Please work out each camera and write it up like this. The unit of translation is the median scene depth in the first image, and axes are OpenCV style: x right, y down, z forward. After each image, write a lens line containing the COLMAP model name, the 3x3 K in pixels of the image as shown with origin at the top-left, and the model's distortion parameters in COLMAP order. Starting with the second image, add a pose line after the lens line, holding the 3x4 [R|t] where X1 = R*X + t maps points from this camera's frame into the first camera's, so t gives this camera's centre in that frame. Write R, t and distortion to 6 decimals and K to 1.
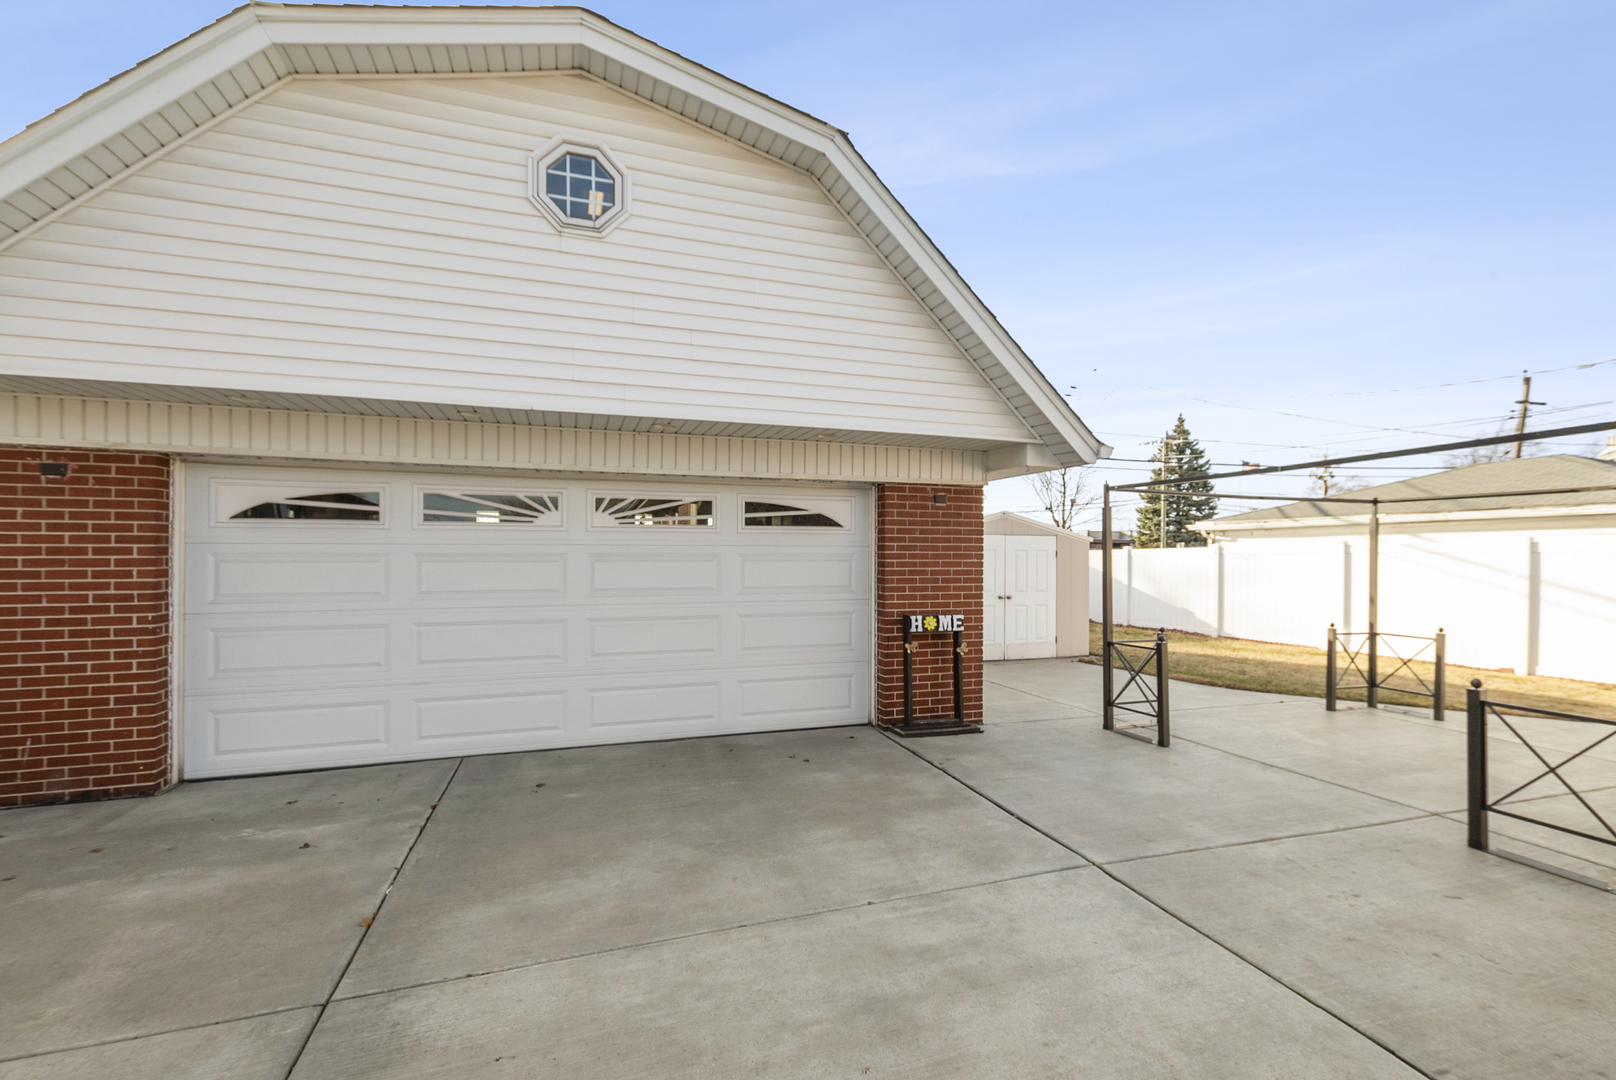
lens RADIAL K [[708.4, 0, 836.6], [0, 708.4, 550.0], [0, 0, 1]] dist [0.016993, -0.006587]
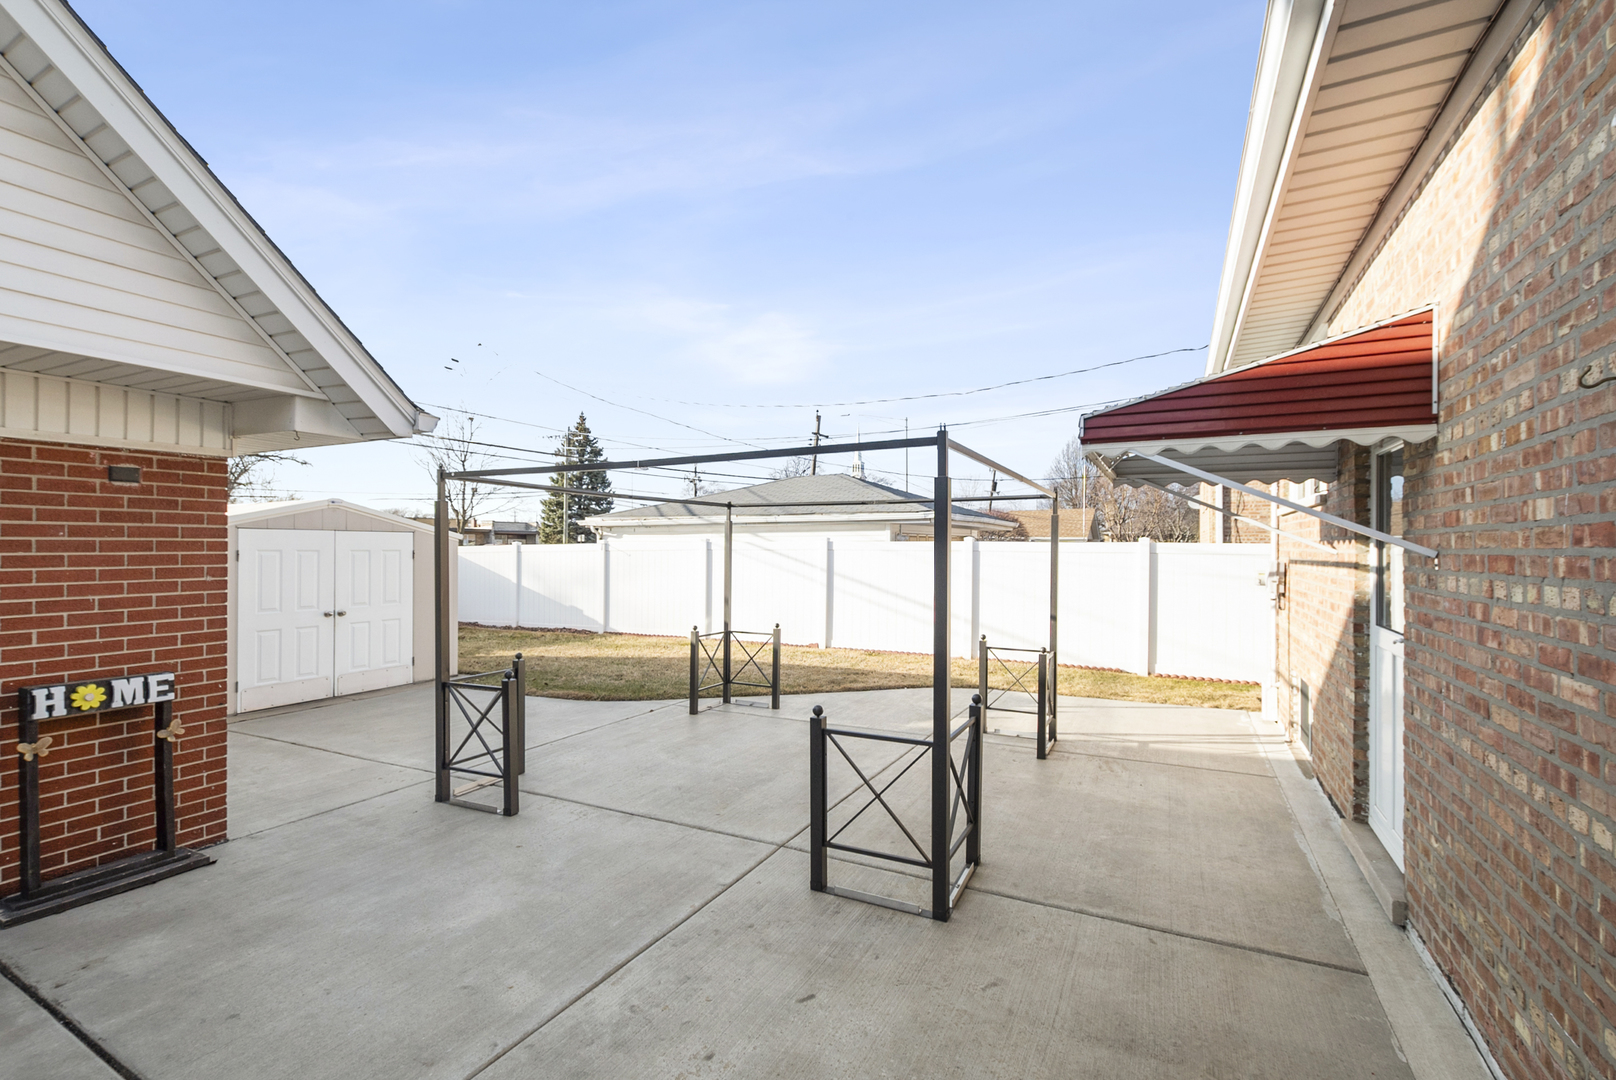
lens RADIAL K [[708.1, 0, 817.8], [0, 708.1, 543.2], [0, 0, 1]] dist [0.002007, 0.000412]
pose [[0.716713, -0.000655, 0.697368, 0.146521], [-0.001181, 0.999997, 0.002153, -0.017959], [-0.697367, -0.002367, 0.716710, 0.196677]]
